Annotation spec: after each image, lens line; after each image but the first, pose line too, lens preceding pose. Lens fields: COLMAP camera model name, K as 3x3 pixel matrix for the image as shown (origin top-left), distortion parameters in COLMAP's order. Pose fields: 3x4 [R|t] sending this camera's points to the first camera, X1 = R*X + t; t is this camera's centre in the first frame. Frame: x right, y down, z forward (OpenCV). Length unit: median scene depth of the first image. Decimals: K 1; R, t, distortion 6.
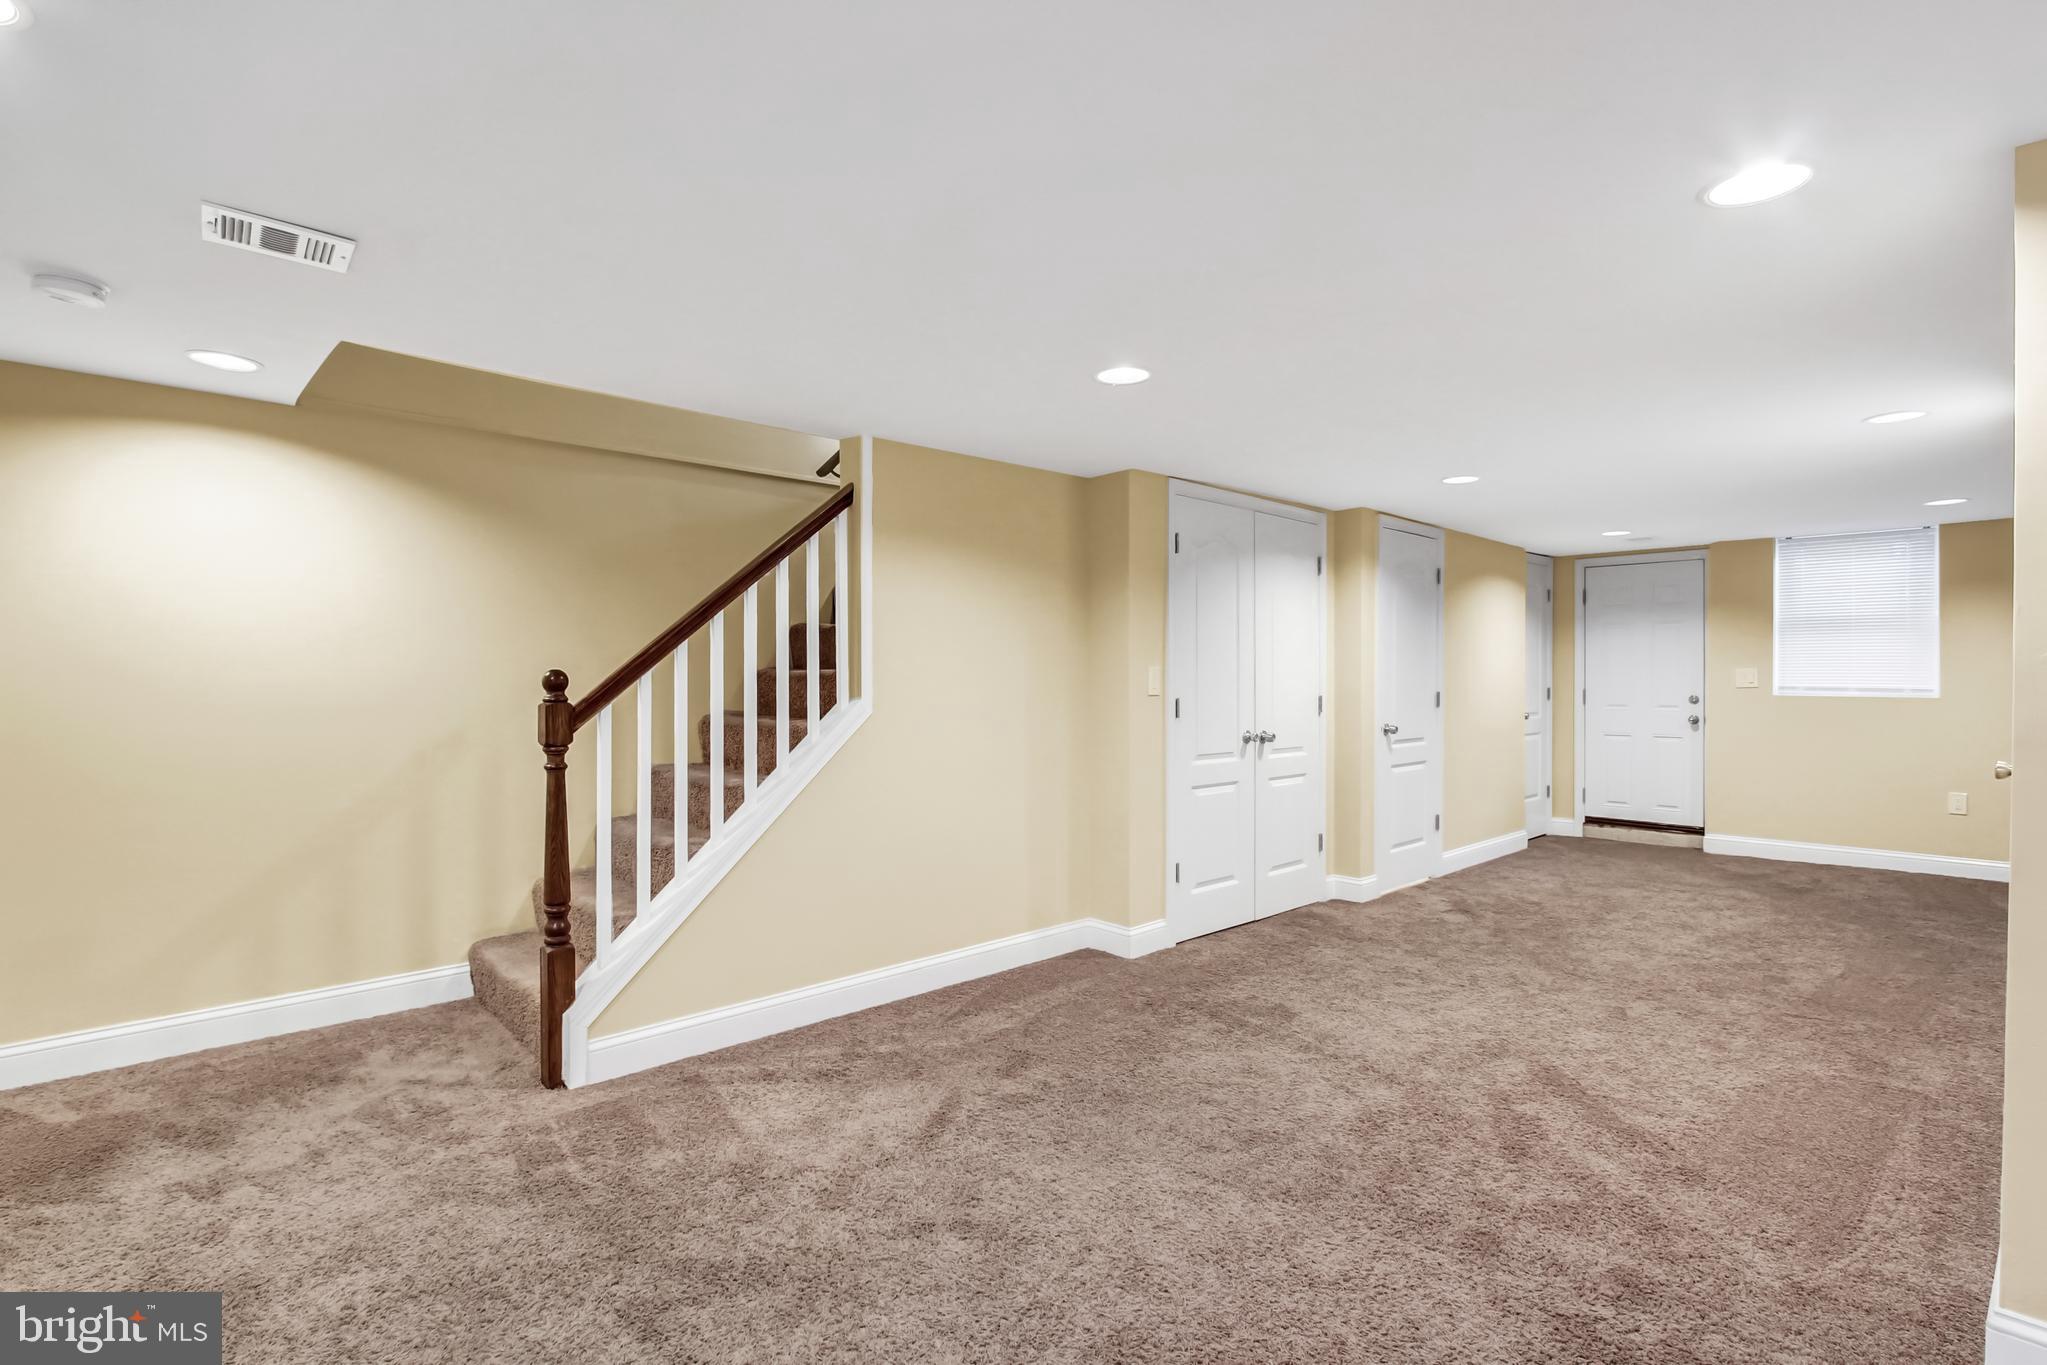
lens RADIAL K [[971.6, 0, 1021.3], [0, 971.6, 675.8], [0, 0, 1]] dist [-0.002358, 0.000146]
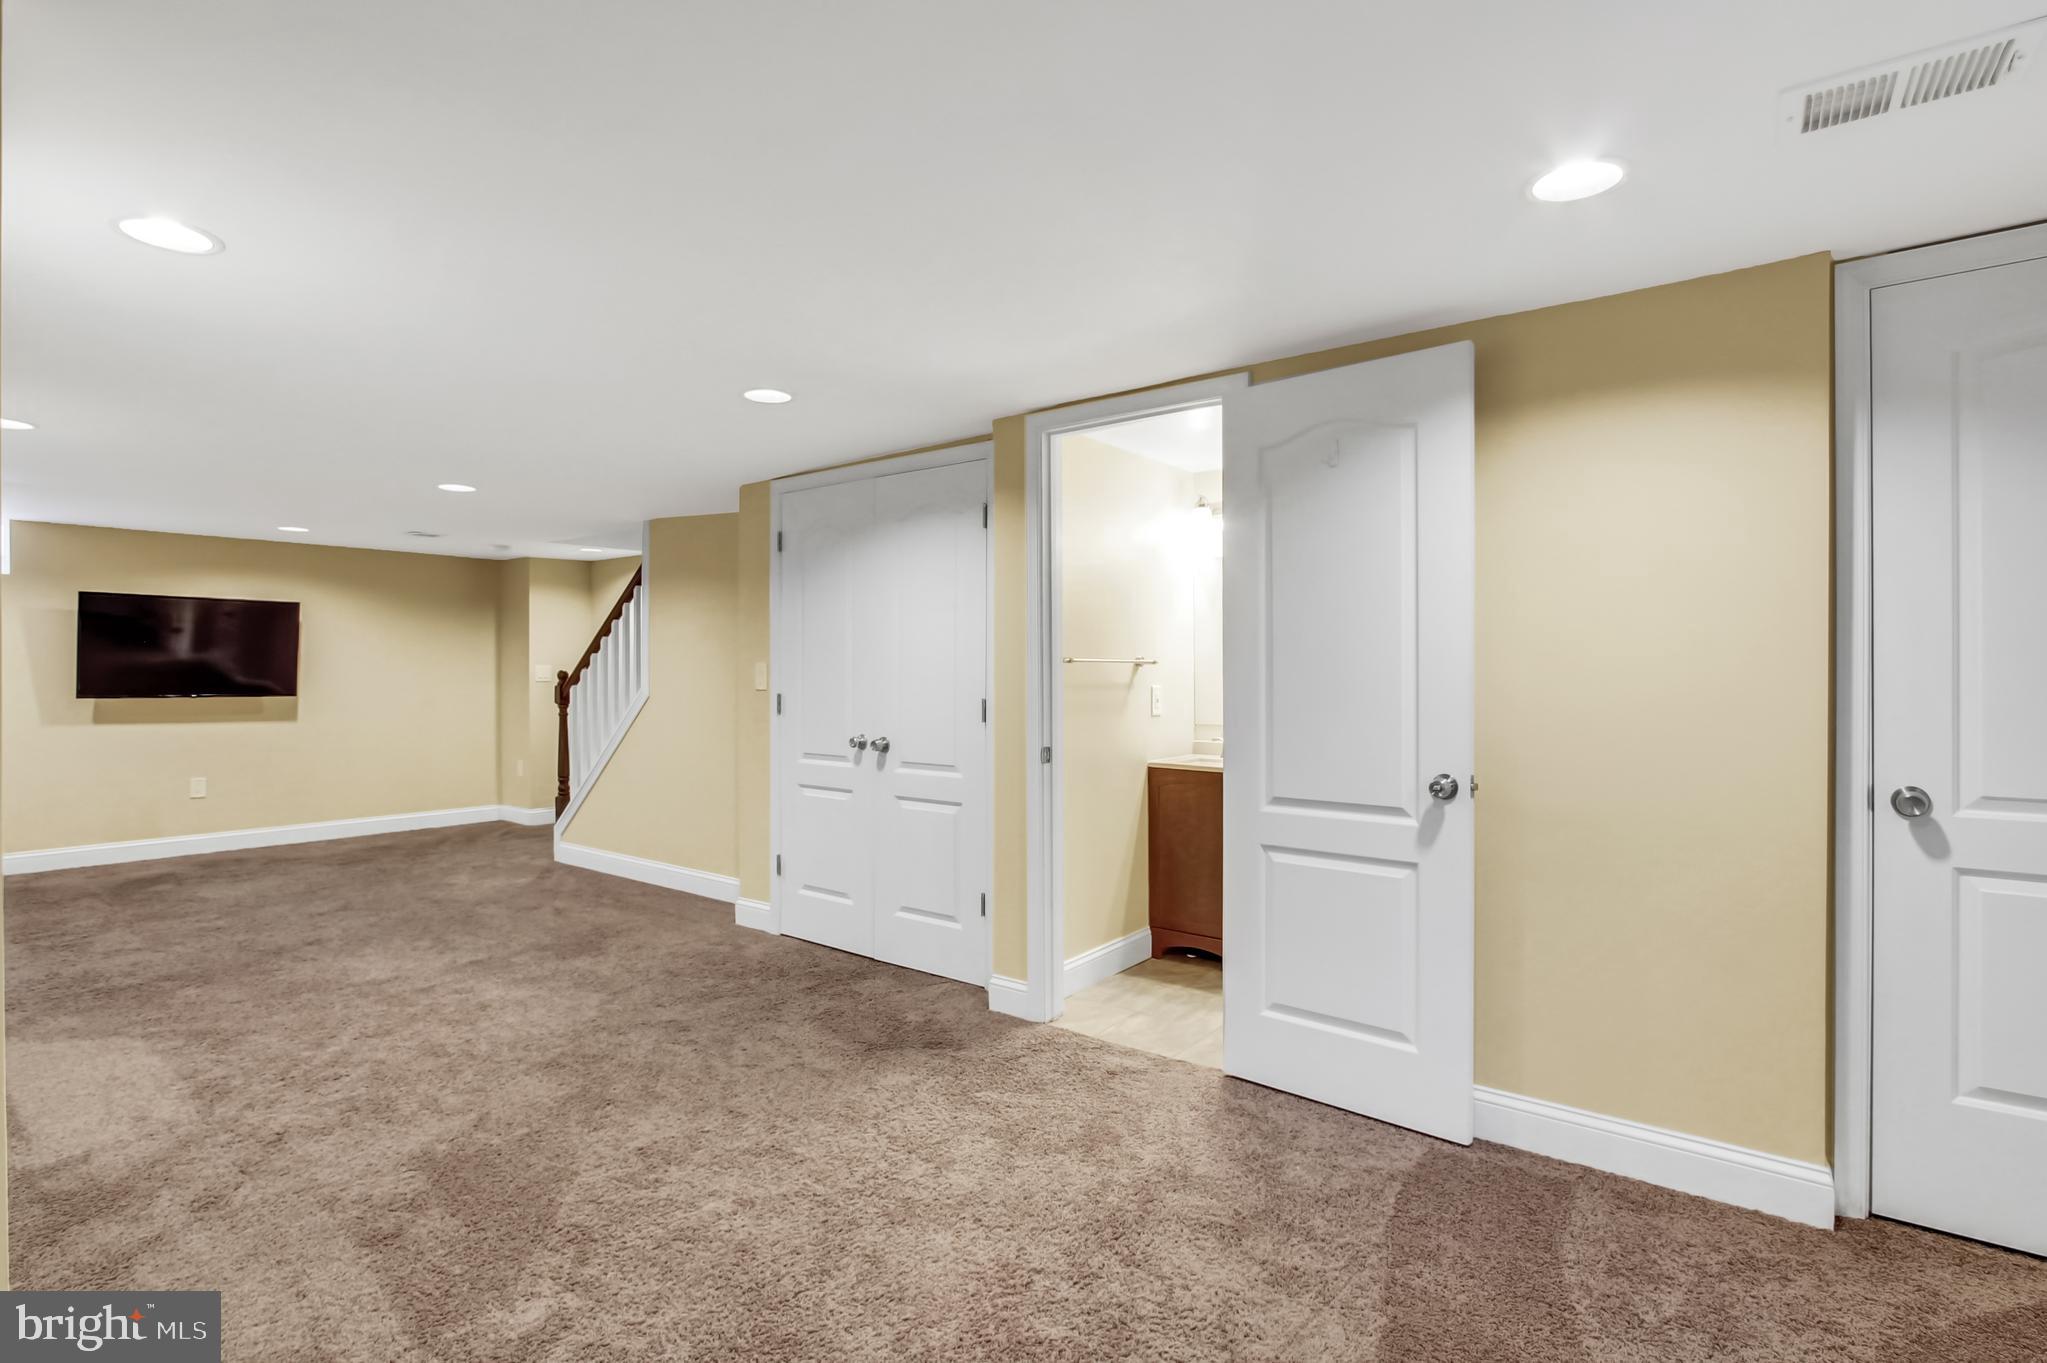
lens RADIAL K [[971.6, 0, 1021.3], [0, 971.6, 674.8], [0, 0, 1]] dist [-0.002358, 0.000146]
pose [[0.163047, 0.001609, -0.986617, 1.190200], [0.001566, 0.999997, 0.001890, 0.001613], [0.986617, -0.001853, 0.163044, 1.068634]]
